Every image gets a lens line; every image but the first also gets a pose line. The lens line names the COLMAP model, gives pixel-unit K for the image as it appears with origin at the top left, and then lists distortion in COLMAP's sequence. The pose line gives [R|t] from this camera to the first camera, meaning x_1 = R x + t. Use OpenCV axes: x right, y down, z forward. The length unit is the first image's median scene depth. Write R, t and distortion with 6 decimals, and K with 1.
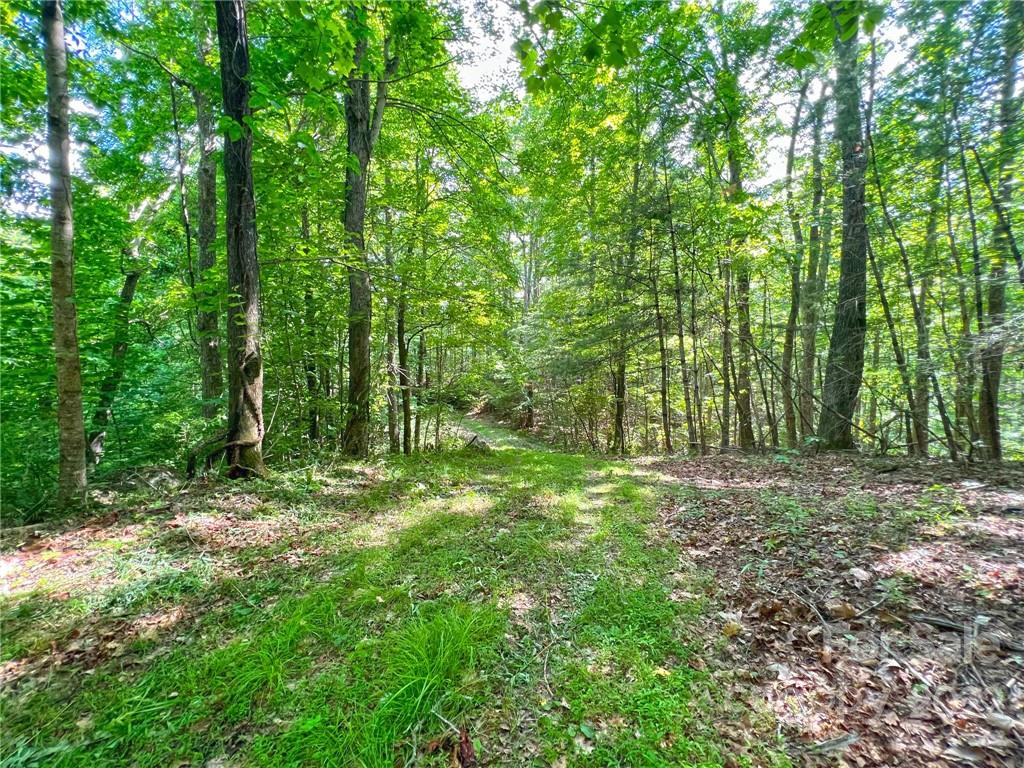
lens RADIAL K [[411.8, 0, 507.9], [0, 411.8, 384.6], [0, 0, 1]] dist [0.000600, 0.000255]
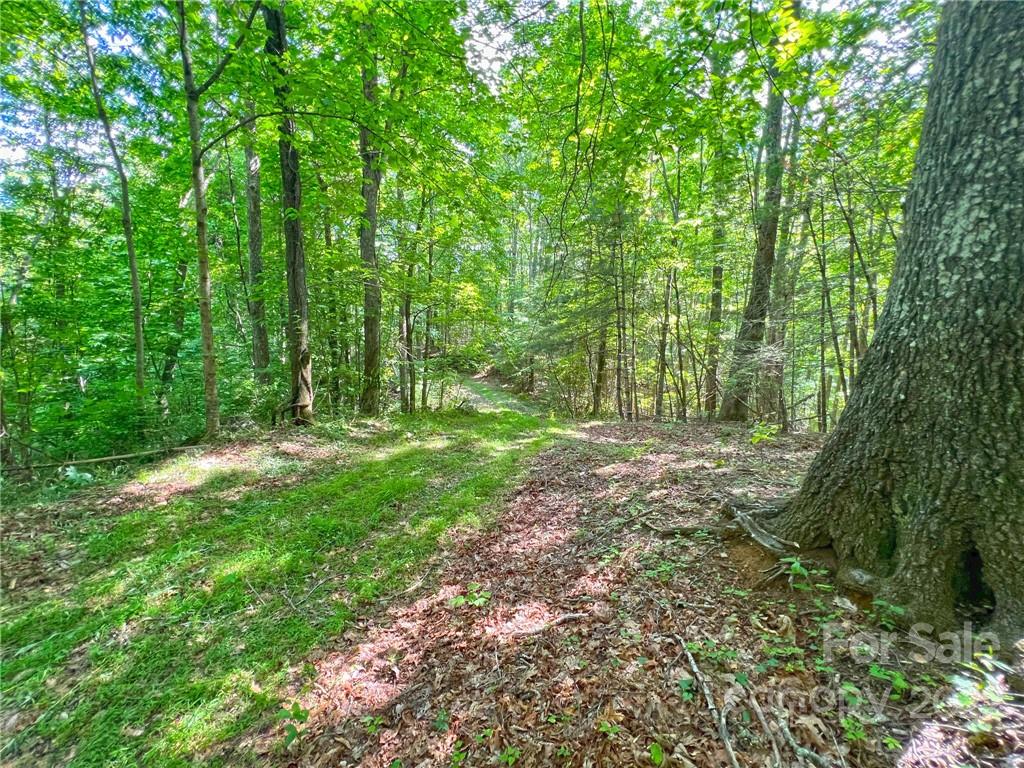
lens RADIAL K [[411.8, 0, 515.5], [0, 411.8, 383.1], [0, 0, 1]] dist [0.000600, 0.000255]
pose [[0.999350, 0.031958, -0.016712, 0.231914], [-0.030302, 0.995357, 0.091354, -0.117006], [0.019553, -0.090788, 0.995678, -0.597707]]
